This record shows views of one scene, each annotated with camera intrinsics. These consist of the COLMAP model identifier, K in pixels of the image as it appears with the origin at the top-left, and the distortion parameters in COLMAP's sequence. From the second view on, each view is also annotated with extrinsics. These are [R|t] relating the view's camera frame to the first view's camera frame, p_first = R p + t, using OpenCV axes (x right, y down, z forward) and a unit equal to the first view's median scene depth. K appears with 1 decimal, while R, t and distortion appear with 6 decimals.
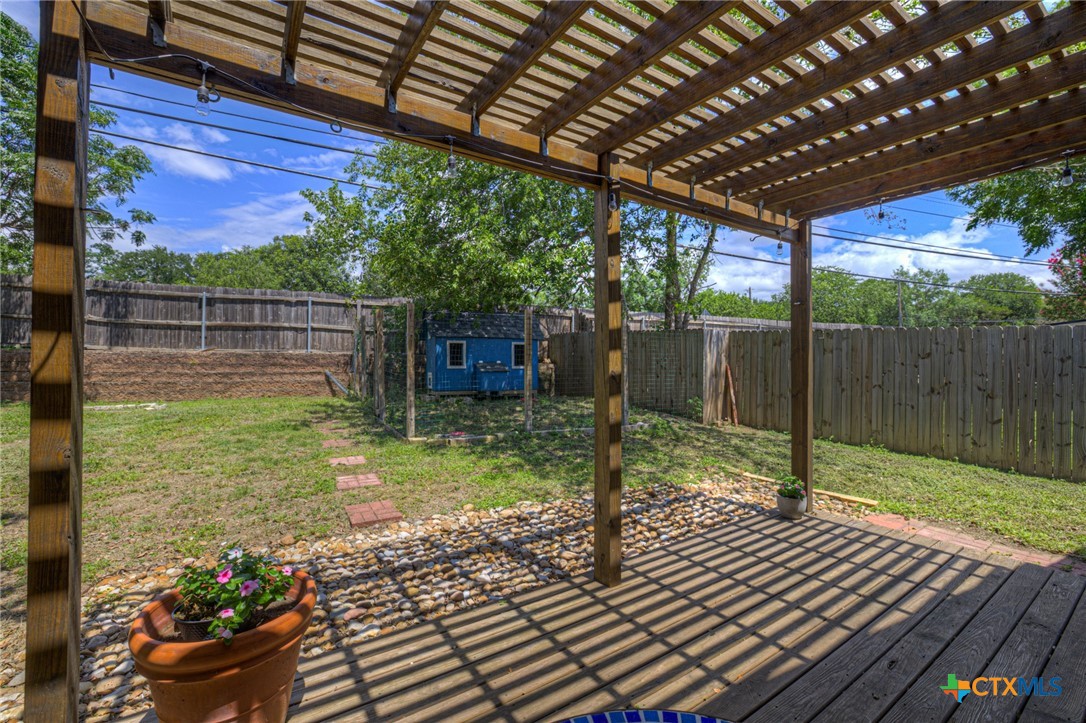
lens RADIAL K [[463.3, 0, 536.0], [0, 463.3, 361.2], [0, 0, 1]] dist [-0.040778, 0.012214]
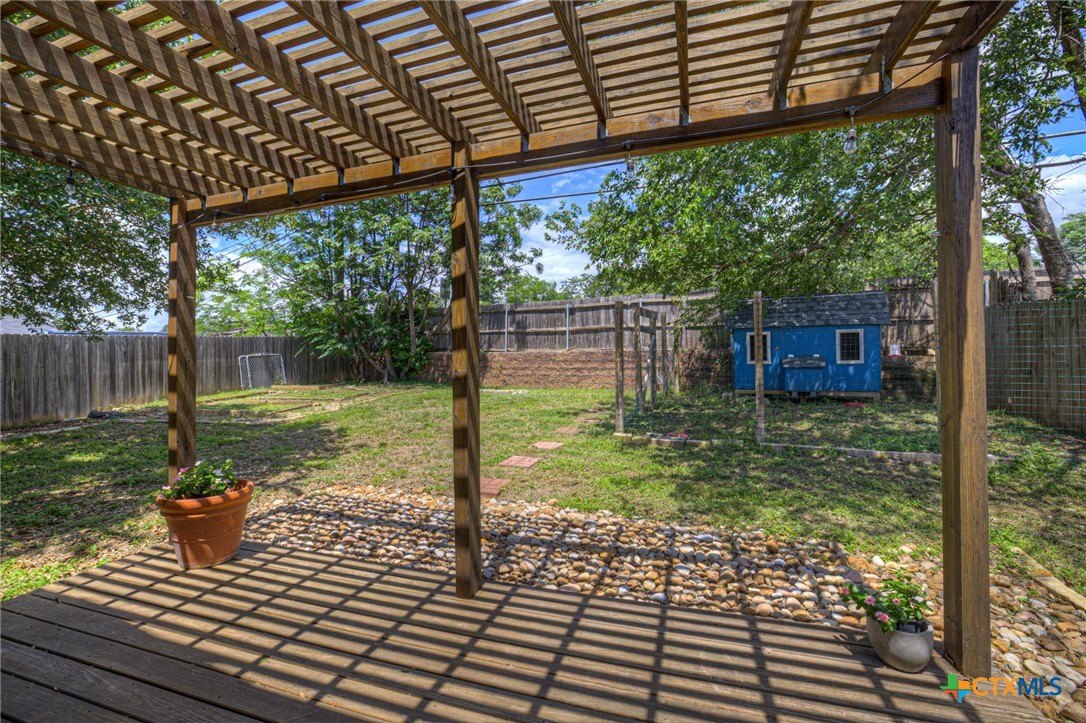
lens RADIAL K [[463.3, 0, 535.9], [0, 463.3, 363.9], [0, 0, 1]] dist [-0.040778, 0.012214]
pose [[0.615019, -0.001161, -0.788511, 0.245698], [0.015816, 0.999816, 0.010864, -0.000376], [0.788354, -0.019153, 0.614924, 0.132897]]
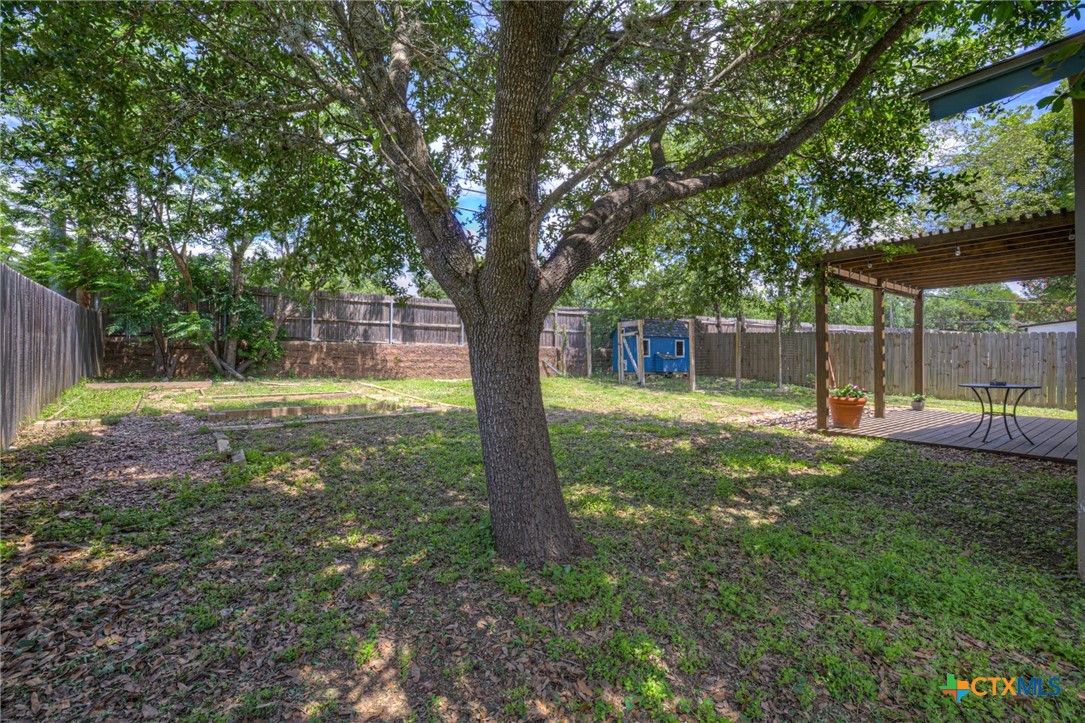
lens RADIAL K [[462.8, 0, 538.6], [0, 462.8, 358.0], [0, 0, 1]] dist [-0.040778, 0.012214]
pose [[0.999562, -0.000541, 0.029599, -0.550125], [0.000629, 0.999995, -0.002973, 0.022986], [-0.029597, 0.002990, 0.999557, -0.490863]]
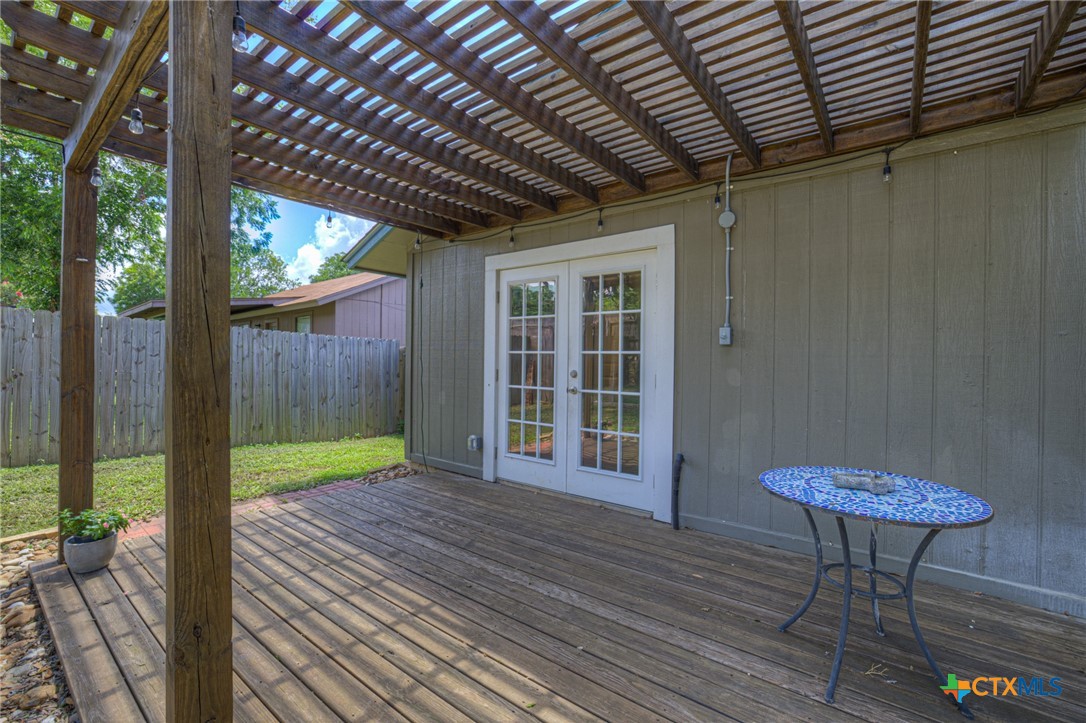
lens RADIAL K [[463.3, 0, 537.9], [0, 463.3, 355.0], [0, 0, 1]] dist [-0.040778, 0.012214]
pose [[-0.316961, 0.005428, 0.948423, -0.106606], [-0.006704, 0.999946, -0.007963, 0.006501], [-0.948415, -0.008882, -0.316908, 0.201793]]
